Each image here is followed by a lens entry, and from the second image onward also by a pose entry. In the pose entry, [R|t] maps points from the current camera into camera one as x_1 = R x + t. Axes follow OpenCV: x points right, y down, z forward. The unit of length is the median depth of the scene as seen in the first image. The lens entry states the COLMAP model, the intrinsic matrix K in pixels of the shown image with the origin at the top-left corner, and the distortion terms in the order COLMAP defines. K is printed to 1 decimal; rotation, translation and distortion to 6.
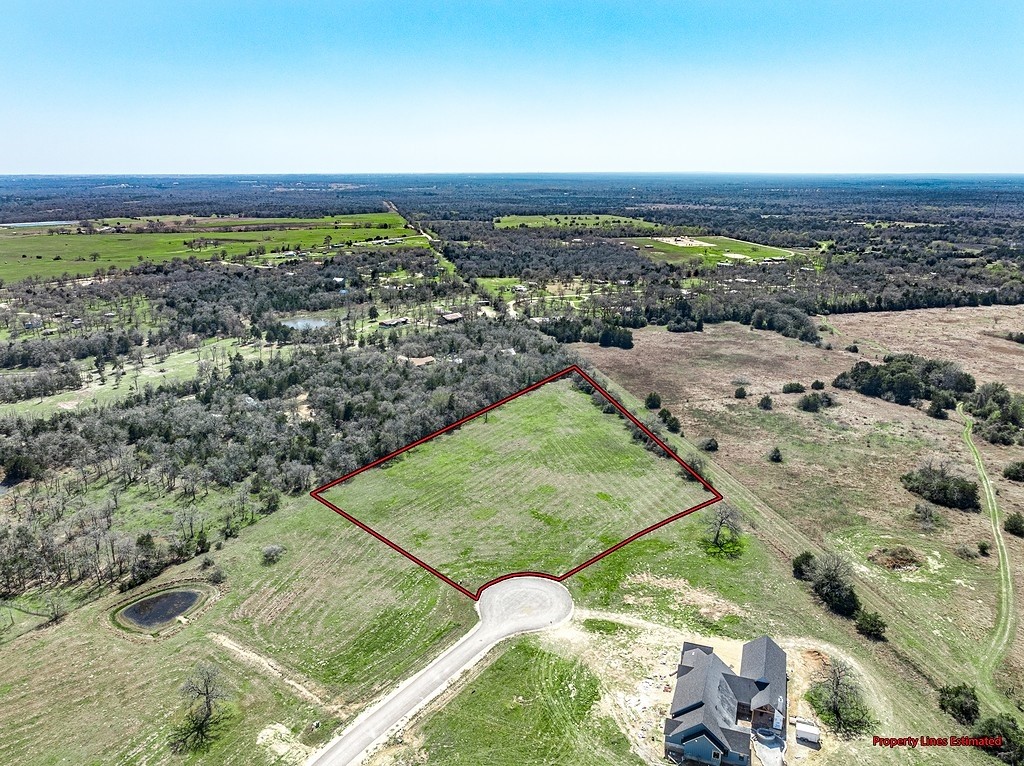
lens RADIAL K [[731.8, 0, 504.7], [0, 731.8, 386.4], [0, 0, 1]] dist [-0.013199, 0.014788]
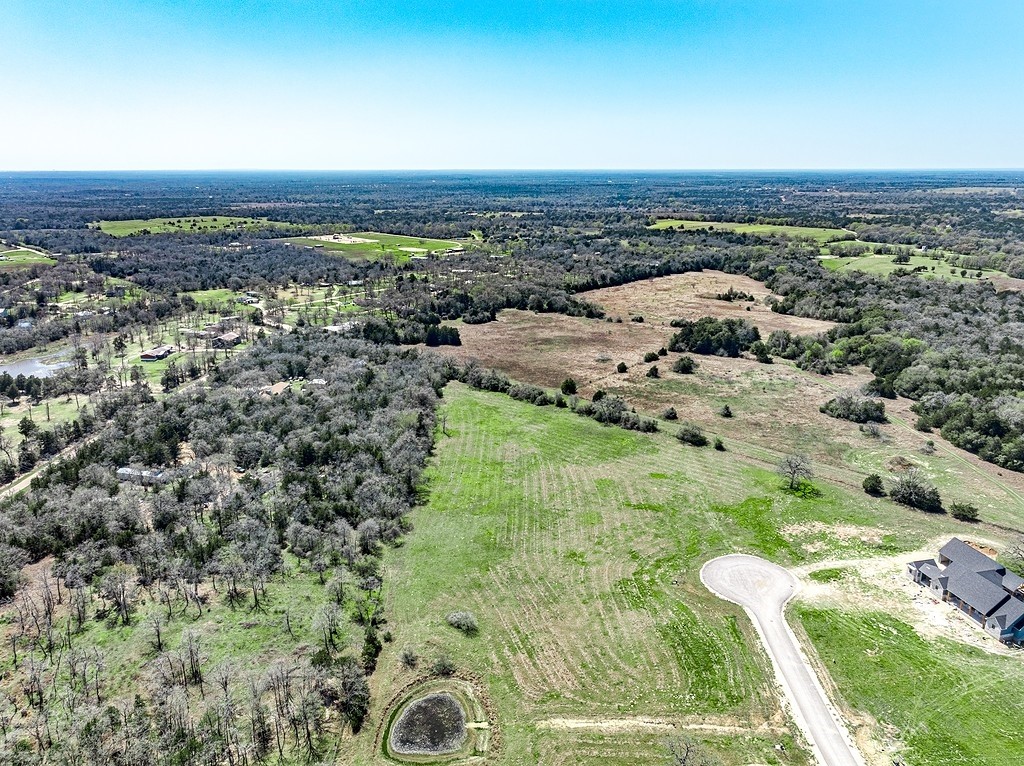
lens RADIAL K [[731.8, 0, 512.3], [0, 731.8, 381.2], [0, 0, 1]] dist [-0.013199, 0.014788]
pose [[0.837064, -0.155684, 0.524487, -0.481484], [0.157278, 0.986667, 0.041863, -0.052202], [-0.524011, 0.047449, 0.850389, 0.171230]]
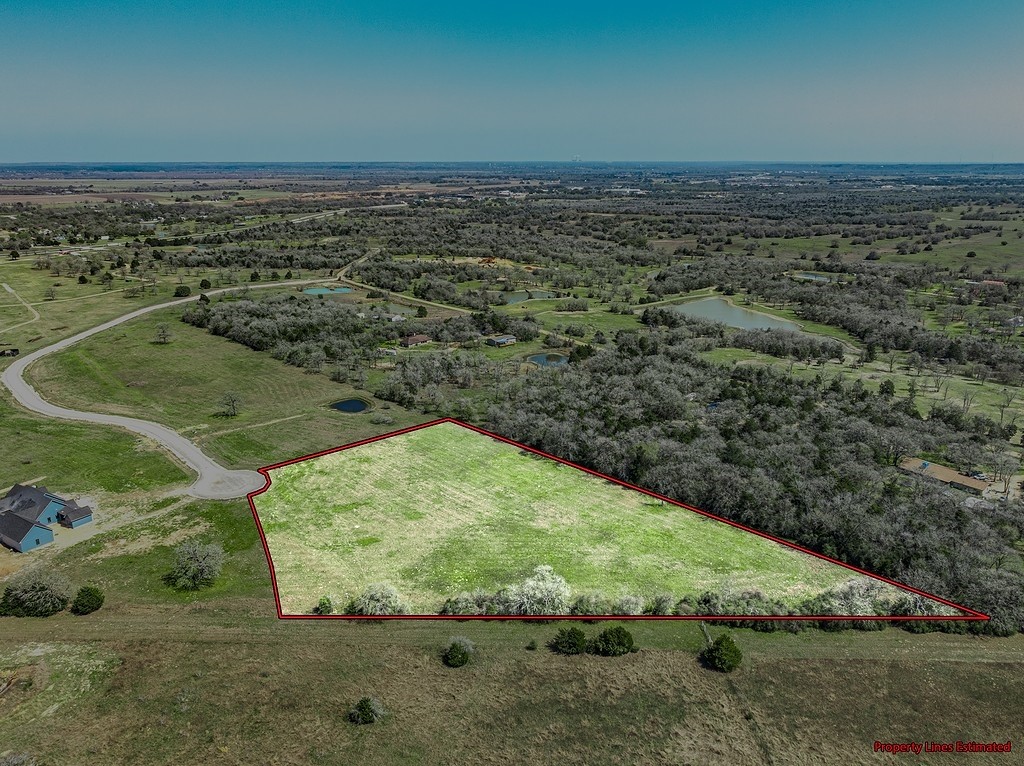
lens RADIAL K [[731.8, 0, 517.1], [0, 731.8, 383.4], [0, 0, 1]] dist [-0.013199, 0.014788]
pose [[-0.206298, 0.285315, -0.935968, 0.705953], [-0.273253, 0.901690, 0.335094, -0.292322], [0.939560, 0.324885, -0.108054, 0.997412]]
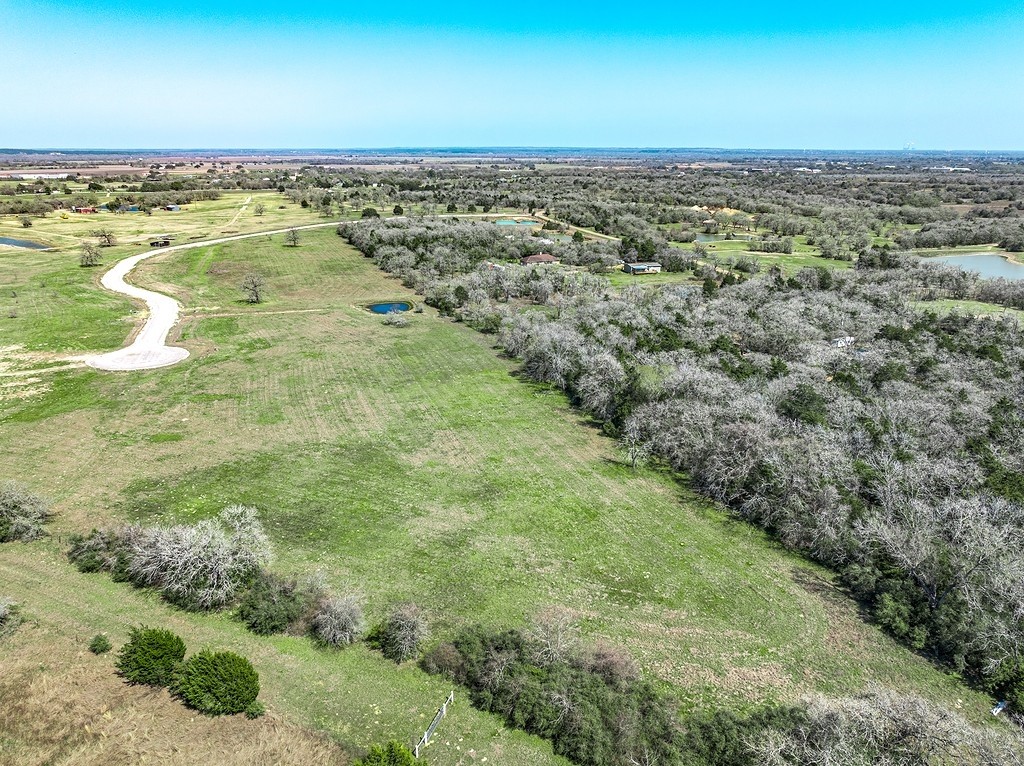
lens RADIAL K [[731.8, 0, 509.4], [0, 731.8, 380.4], [0, 0, 1]] dist [-0.013199, 0.014788]
pose [[-0.560399, 0.261094, -0.785991, 0.347972], [-0.237094, 0.858720, 0.454298, -0.180997], [0.793561, 0.440942, -0.419322, 1.207876]]
